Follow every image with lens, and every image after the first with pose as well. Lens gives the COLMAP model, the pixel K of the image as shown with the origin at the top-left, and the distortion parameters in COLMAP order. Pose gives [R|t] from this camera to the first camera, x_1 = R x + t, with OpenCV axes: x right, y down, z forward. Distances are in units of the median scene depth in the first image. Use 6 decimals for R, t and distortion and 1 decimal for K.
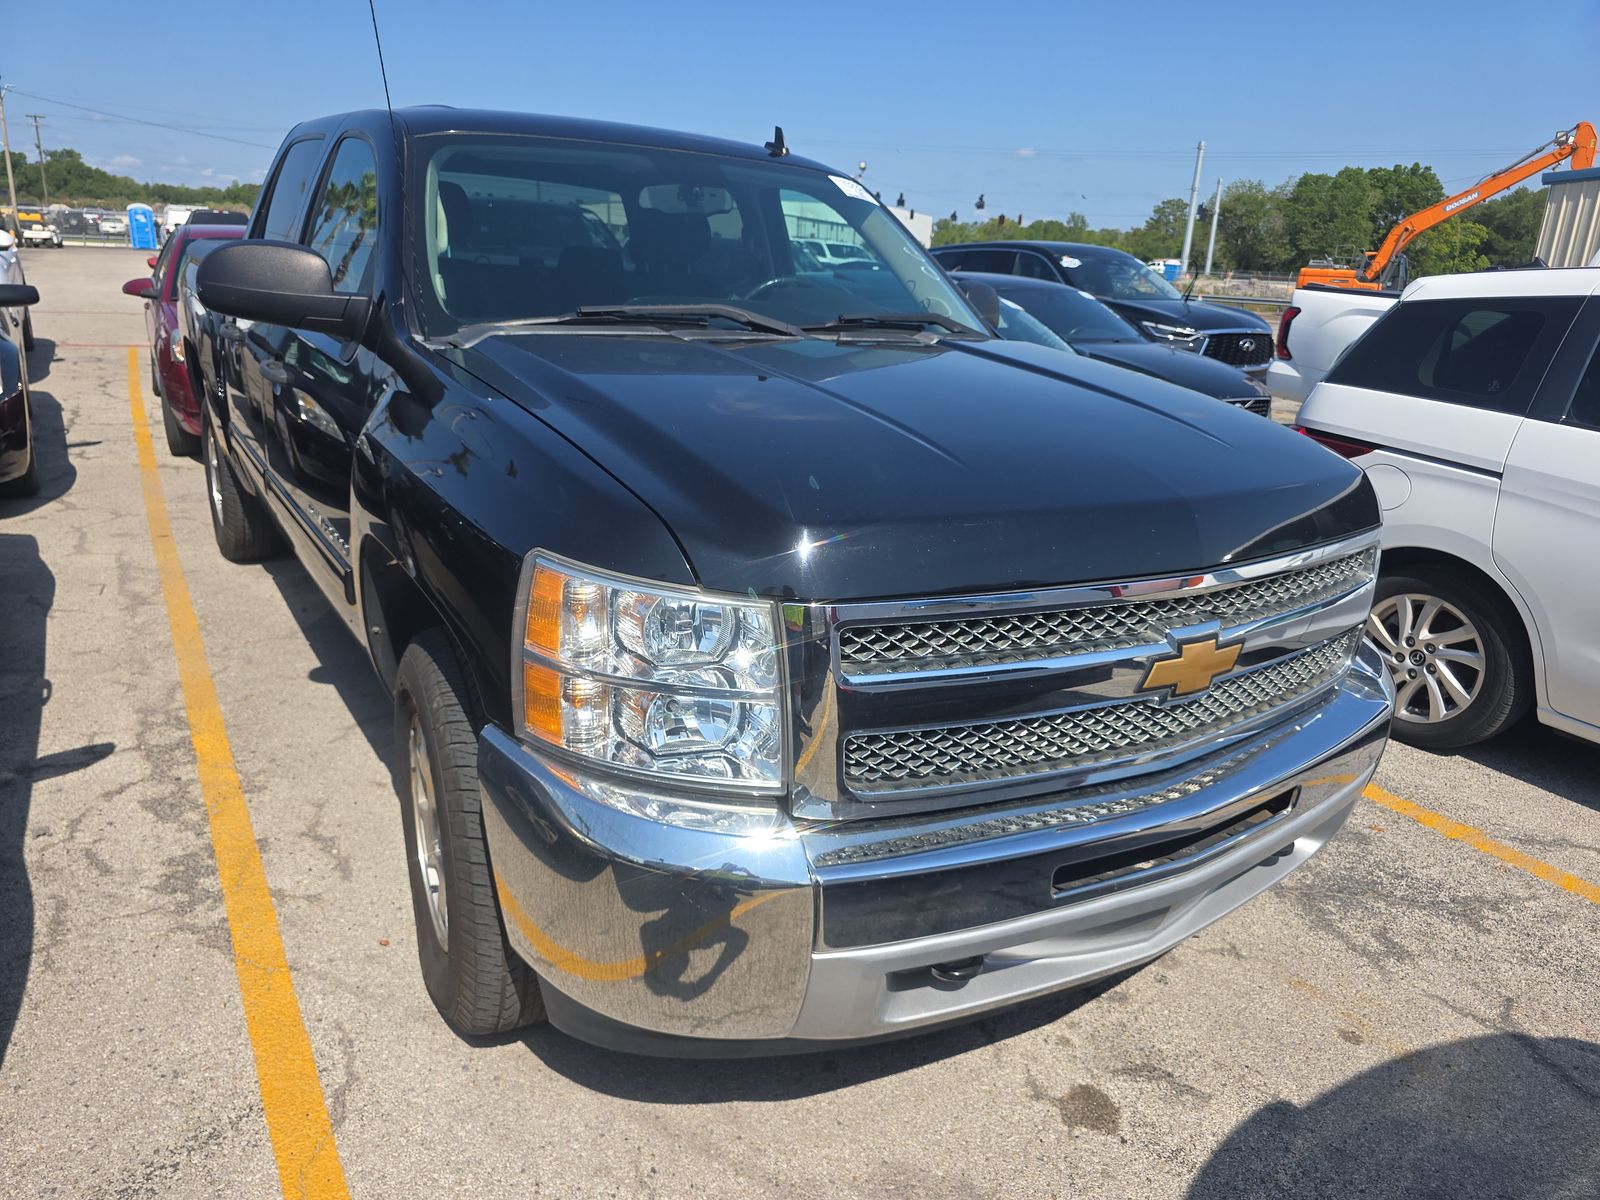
lens RADIAL K [[1117.1, 0, 806.8], [0, 1117.1, 627.8], [0, 0, 1]] dist [0.040458, -0.001053]
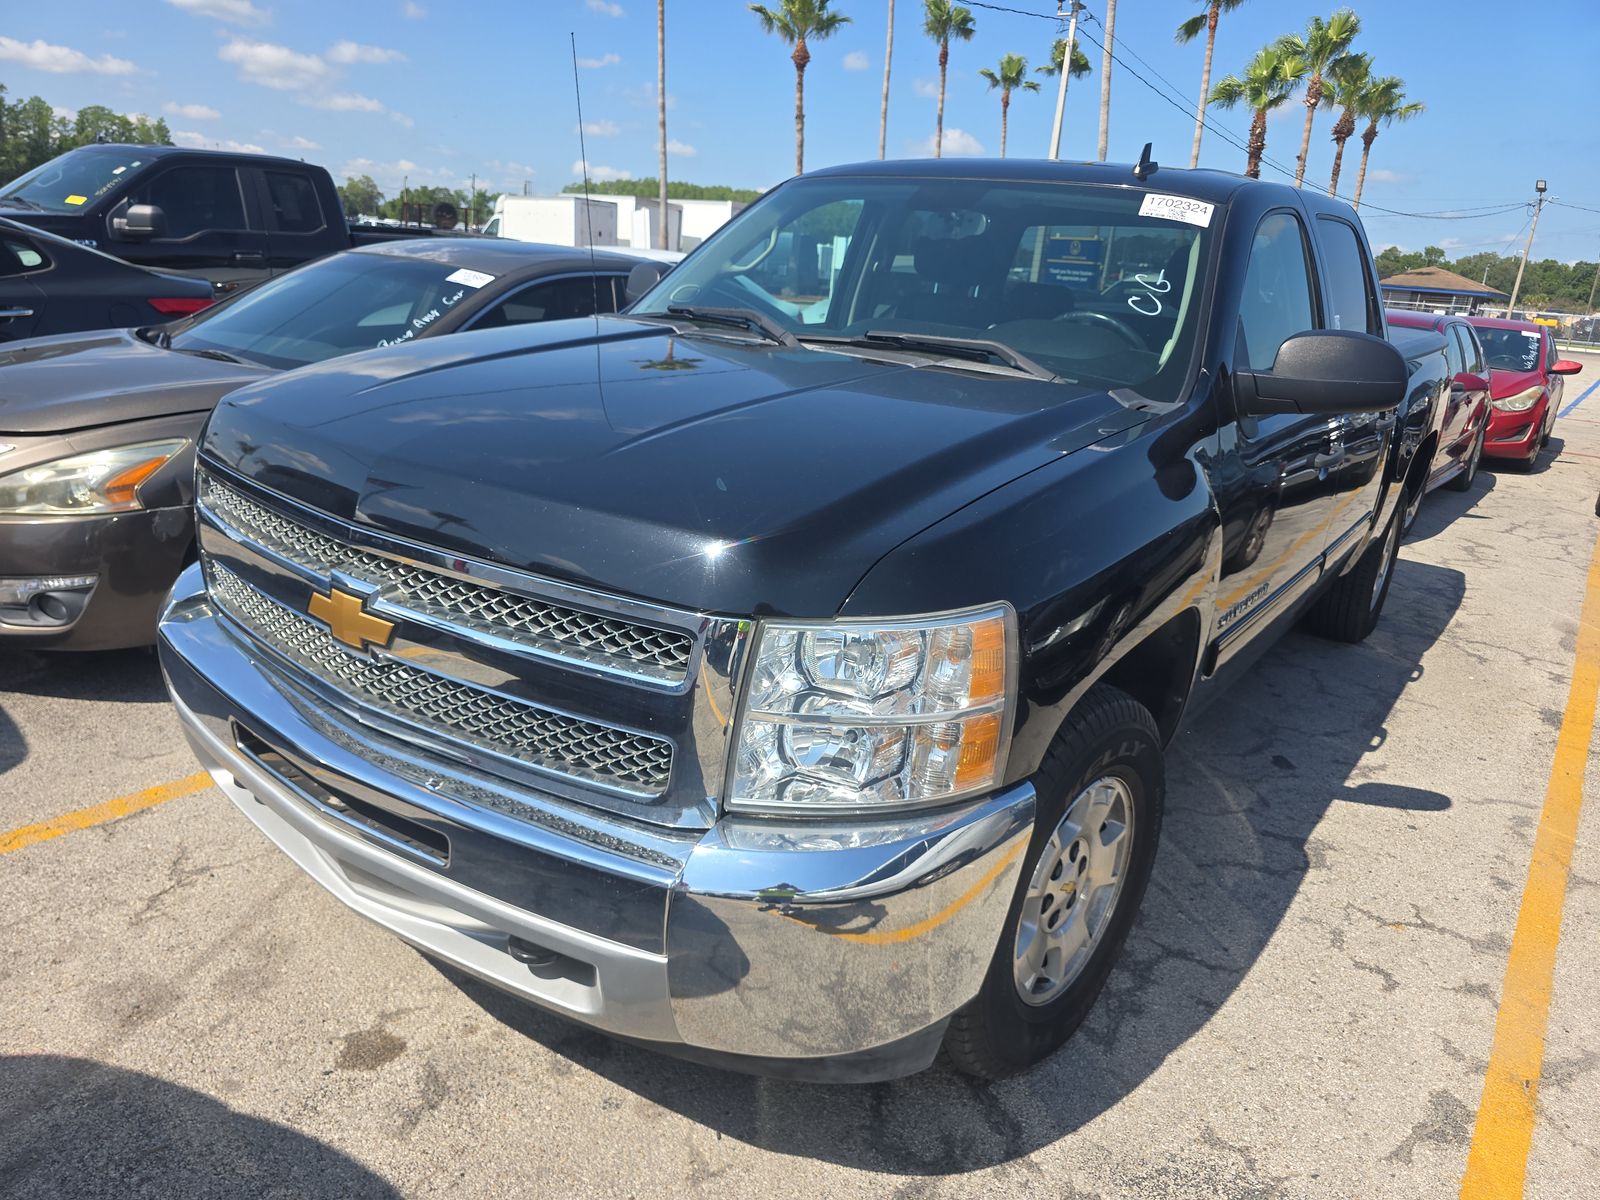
lens RADIAL K [[1115.0, 0, 800.0], [0, 1115.0, 600.0], [0, 0, 1]] dist [0.020450, -0.001211]
pose [[0.343576, 0.253869, -0.904160, 0.998469], [-0.351452, 0.927567, 0.126891, -0.180097], [0.870883, 0.274172, 0.407912, 0.677367]]
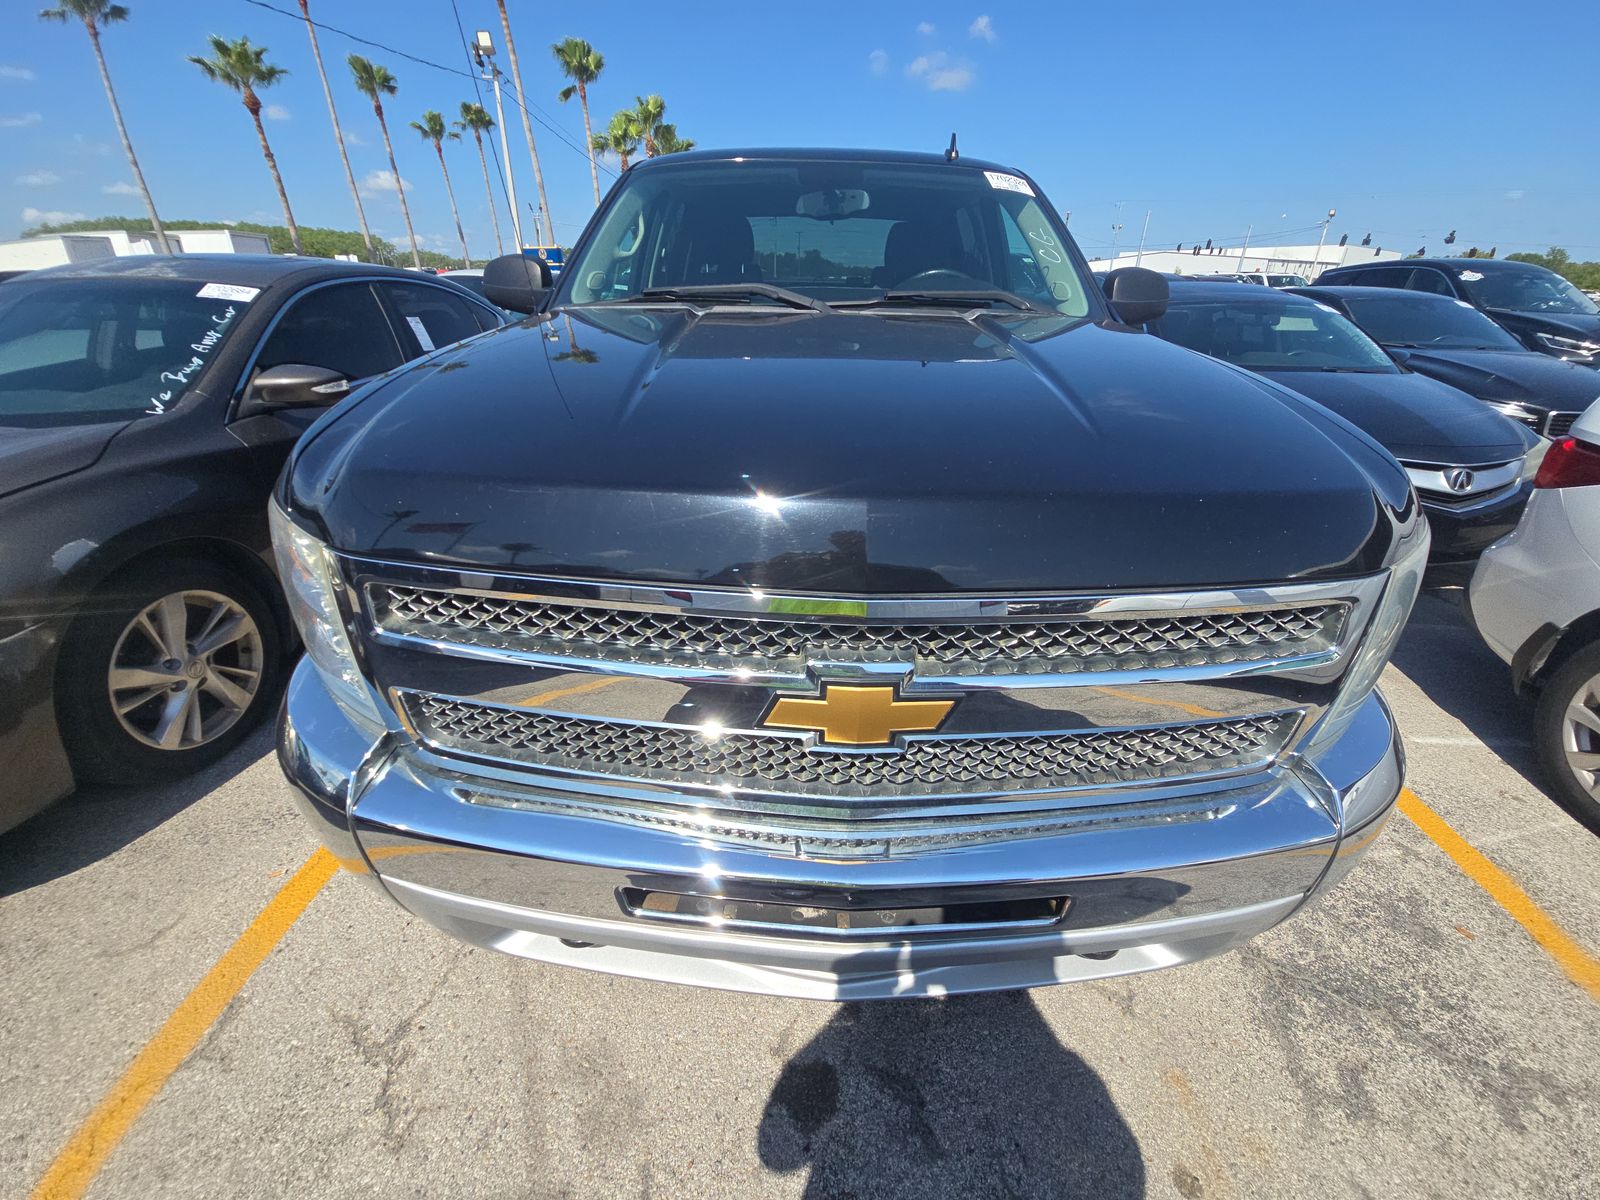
lens RADIAL K [[645.8, 0, 800.0], [0, 645.8, 600.0], [0, 0, 1]] dist [0.034321, -0.020784]
pose [[0.825898, 0.207872, -0.524101, 0.381984], [-0.150043, 0.977067, 0.151086, -0.075029], [0.543488, -0.046144, 0.838147, 0.439262]]
